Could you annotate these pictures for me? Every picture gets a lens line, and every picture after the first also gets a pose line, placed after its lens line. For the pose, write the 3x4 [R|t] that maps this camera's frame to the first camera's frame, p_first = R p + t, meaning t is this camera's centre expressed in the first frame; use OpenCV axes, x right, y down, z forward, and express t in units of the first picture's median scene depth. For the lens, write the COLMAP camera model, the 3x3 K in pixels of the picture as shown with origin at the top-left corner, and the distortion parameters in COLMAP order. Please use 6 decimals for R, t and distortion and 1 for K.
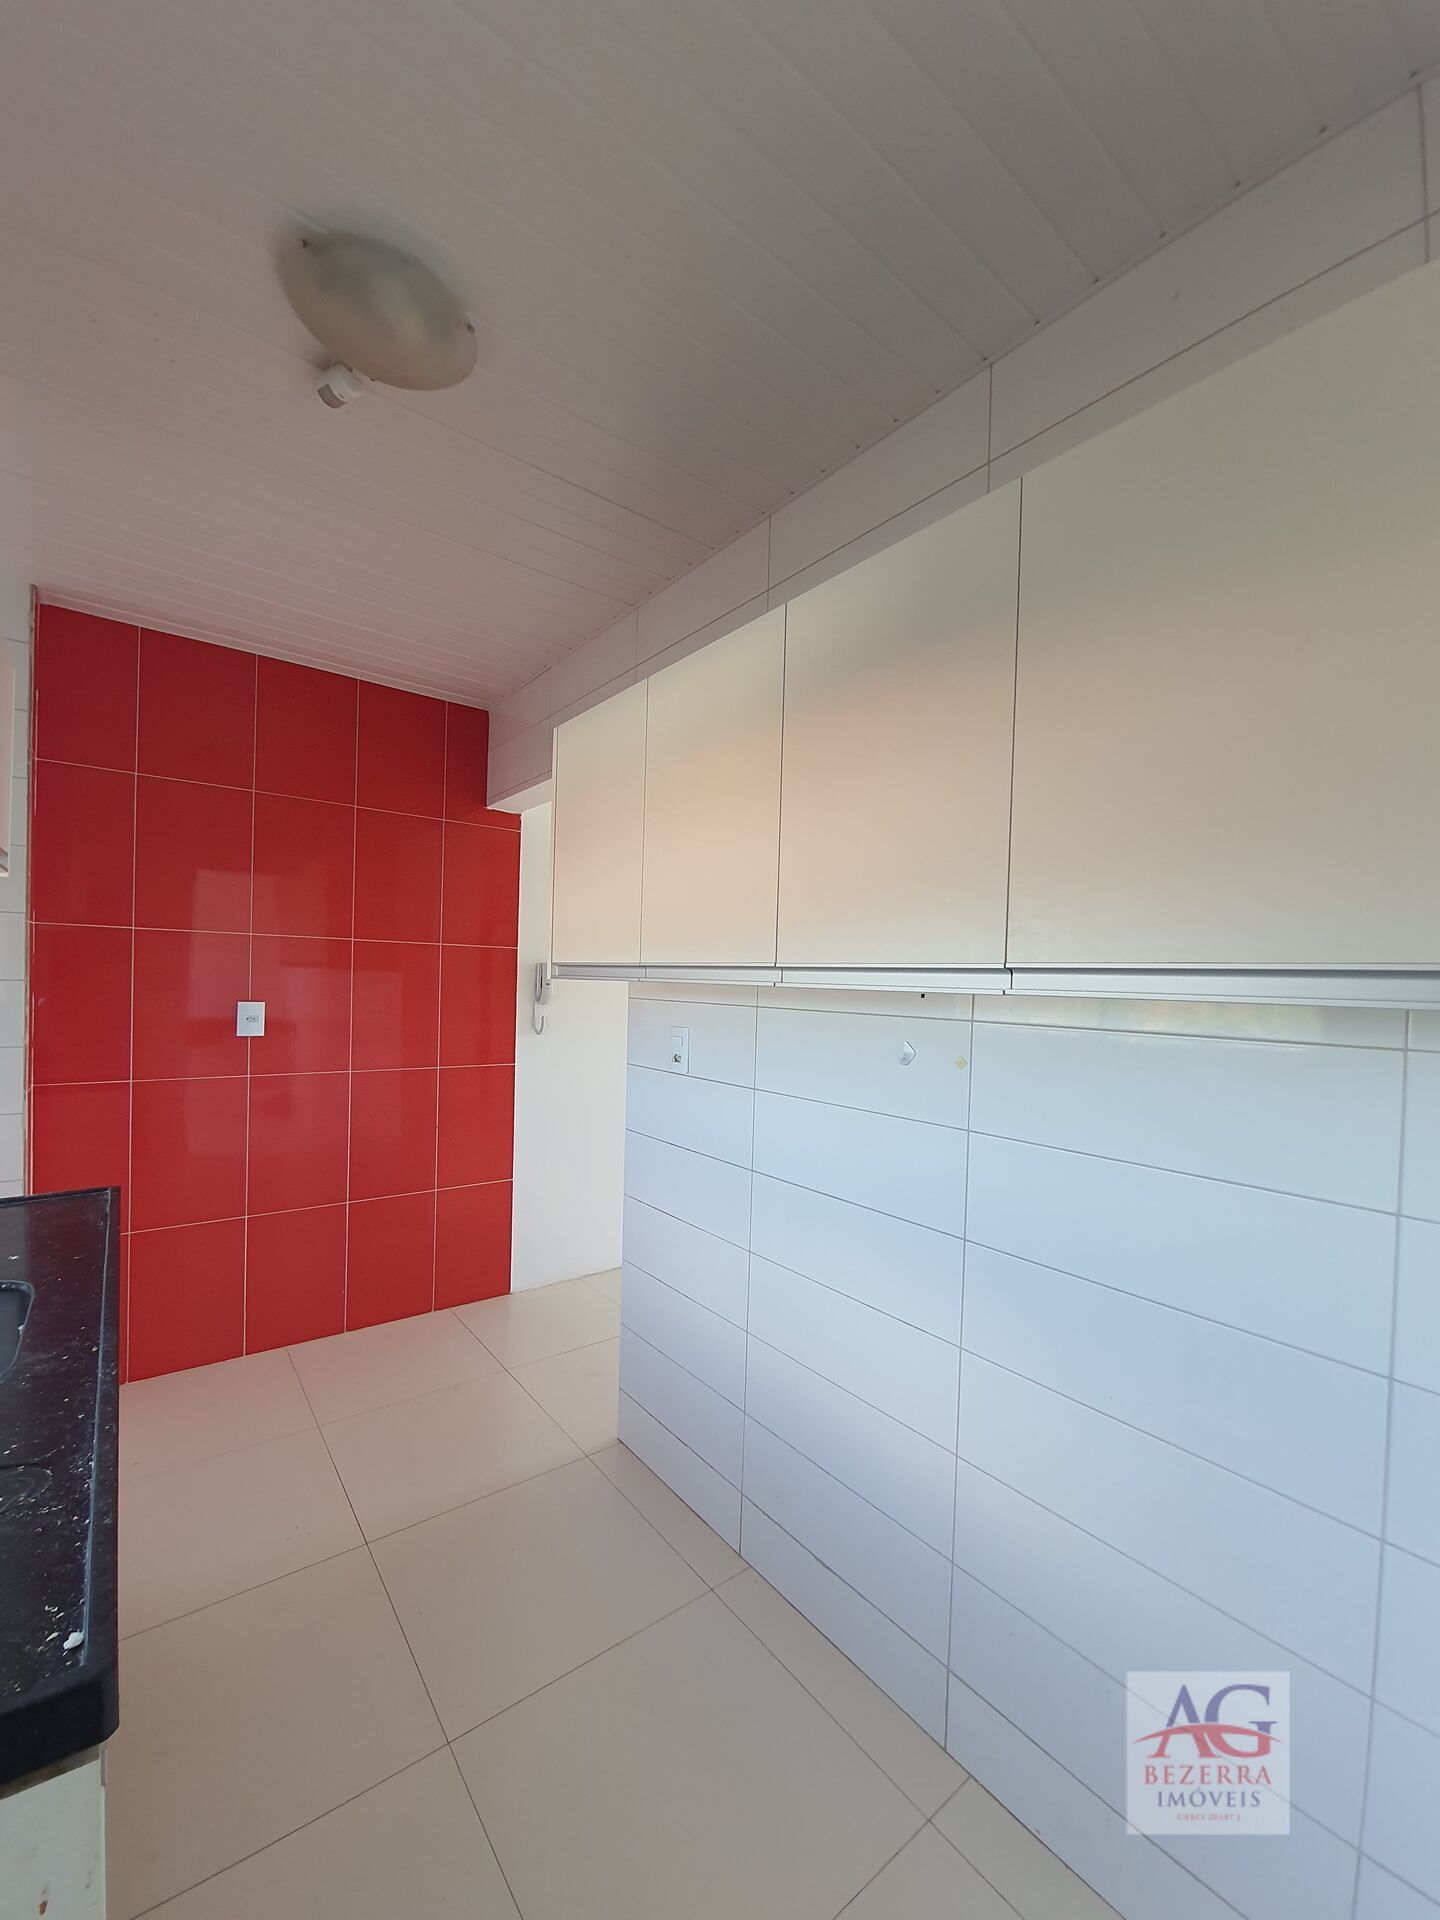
lens RADIAL K [[774.6, 0, 718.8], [0, 774.6, 997.2], [0, 0, 1]] dist [-0.008057, 0.000080]
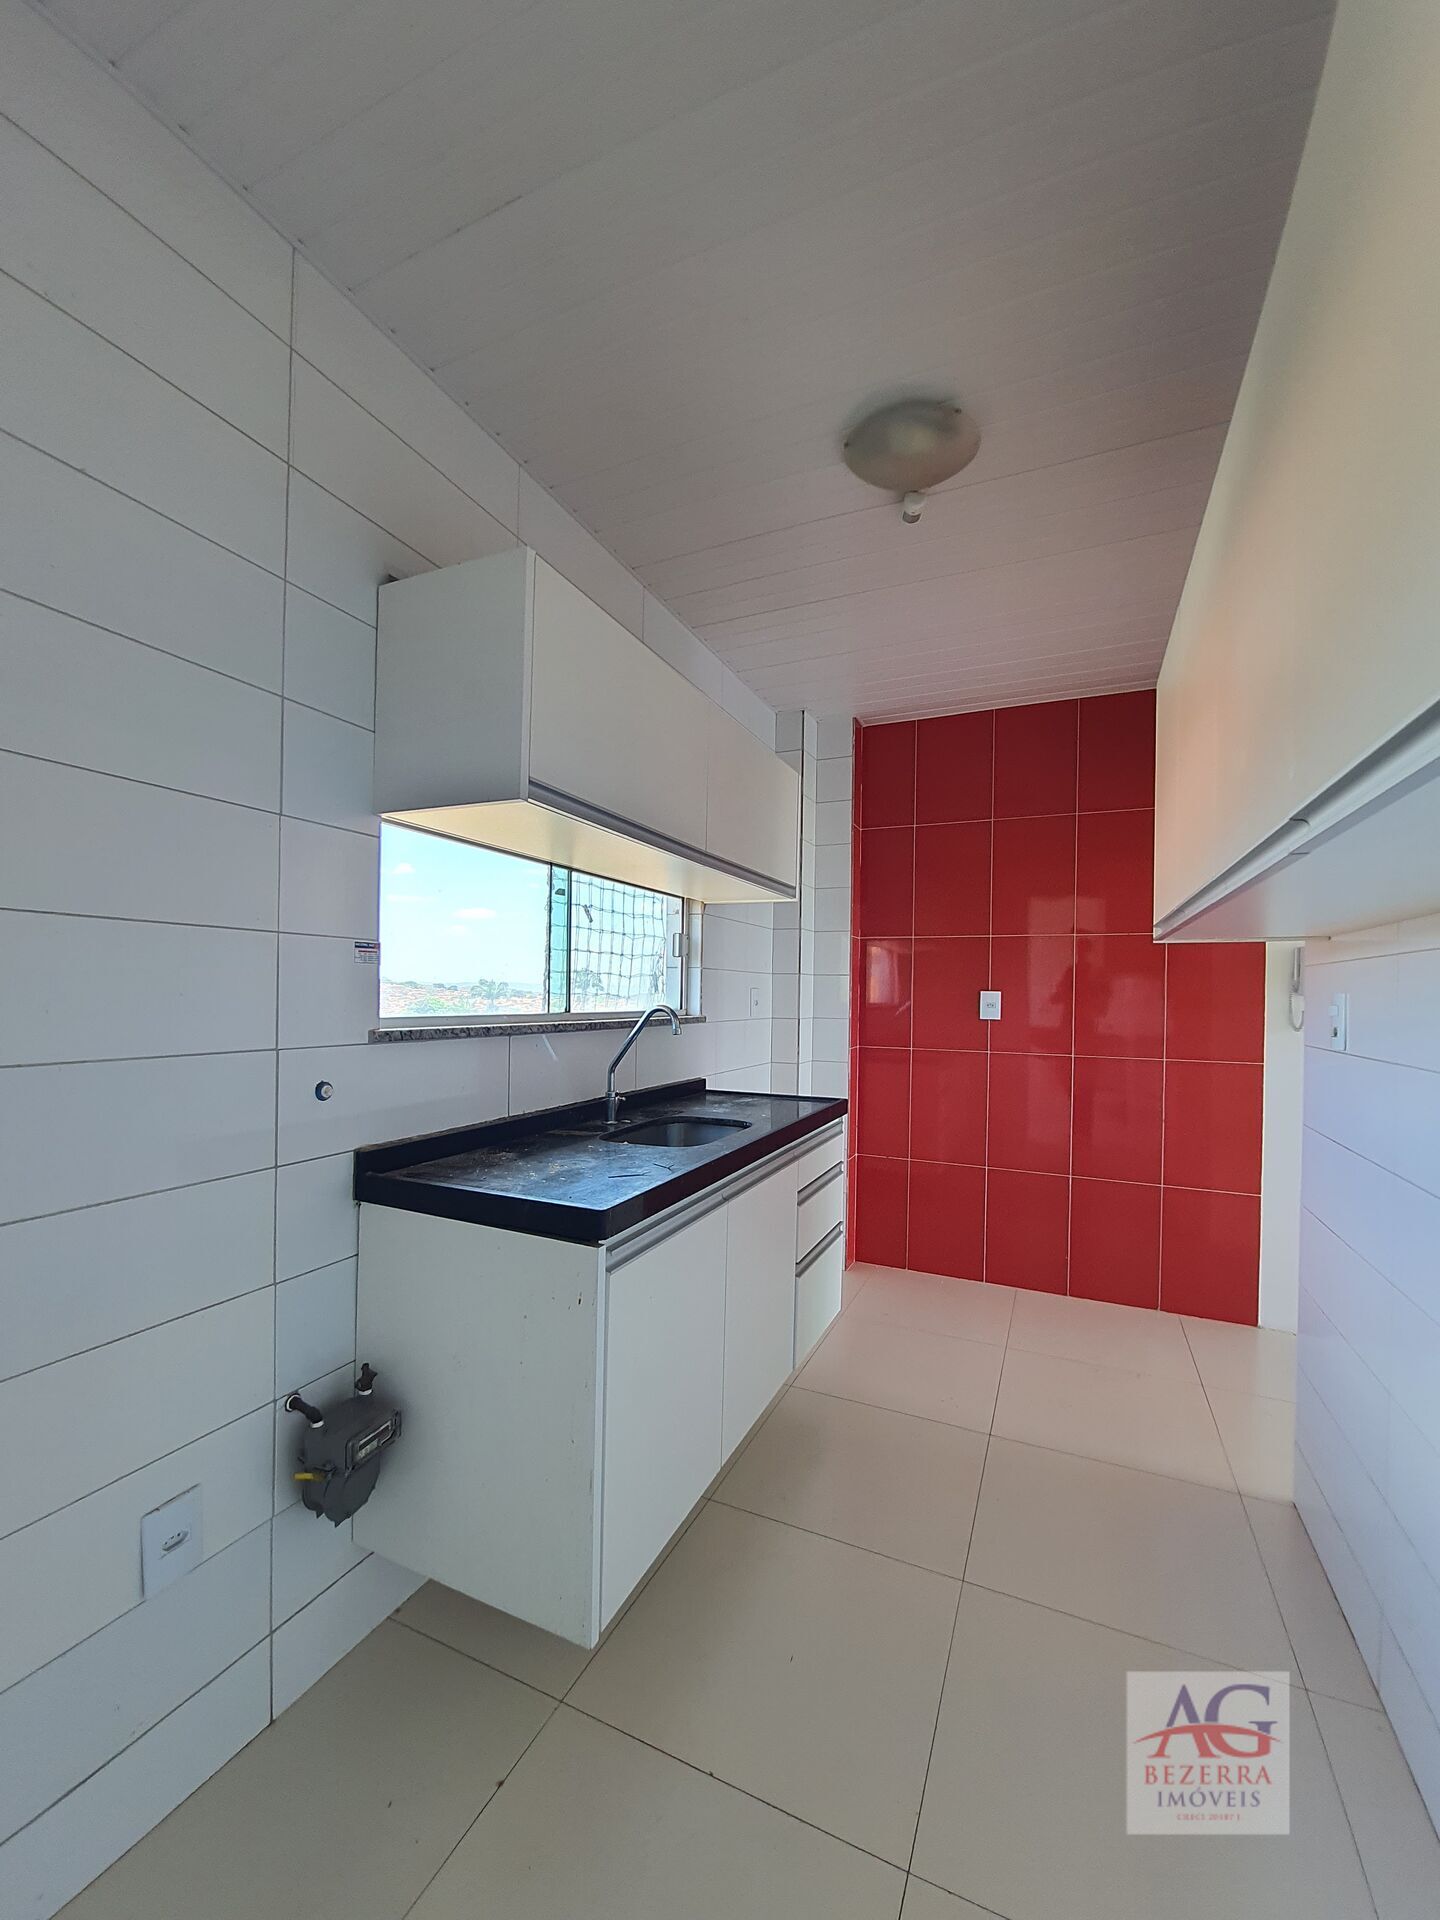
lens RADIAL K [[774.6, 0, 718.8], [0, 774.6, 997.2], [0, 0, 1]] dist [-0.008057, 0.000080]
pose [[0.458061, -0.012121, -0.888838, 0.341454], [-0.020495, 0.999497, -0.024193, 0.063684], [0.888685, 0.029299, 0.457582, 0.064828]]
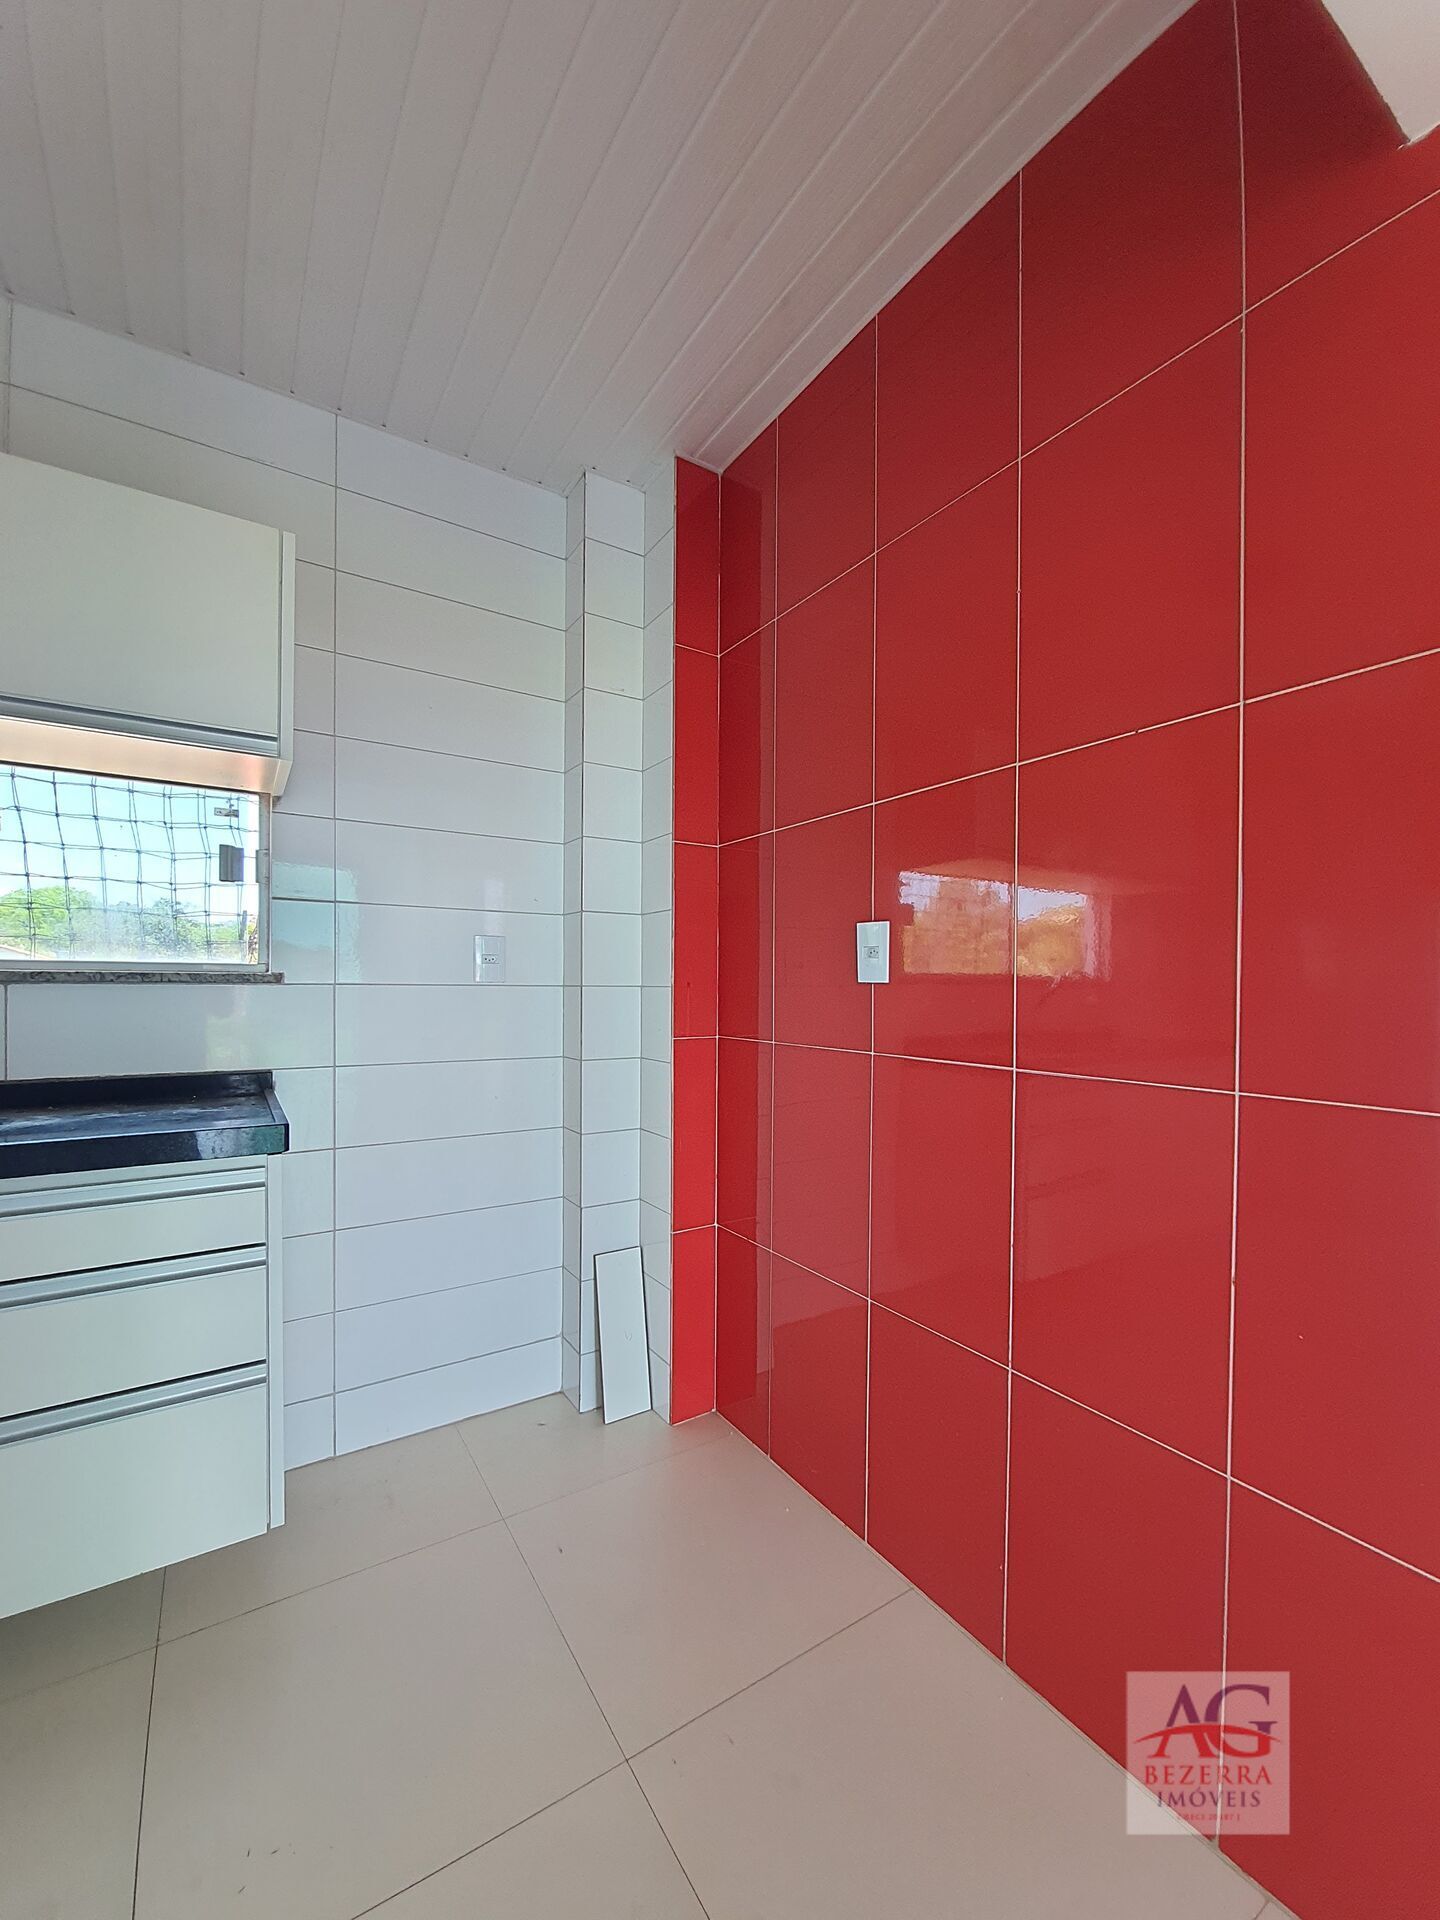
lens RADIAL K [[769.8, 0, 714.4], [0, 769.8, 993.4], [0, 0, 1]] dist [-0.009333, 0.000013]
pose [[-0.101597, -0.017676, -0.994669, -0.035057], [-0.027500, 0.999510, -0.014953, 0.083183], [0.994445, 0.025834, -0.102033, 1.117290]]
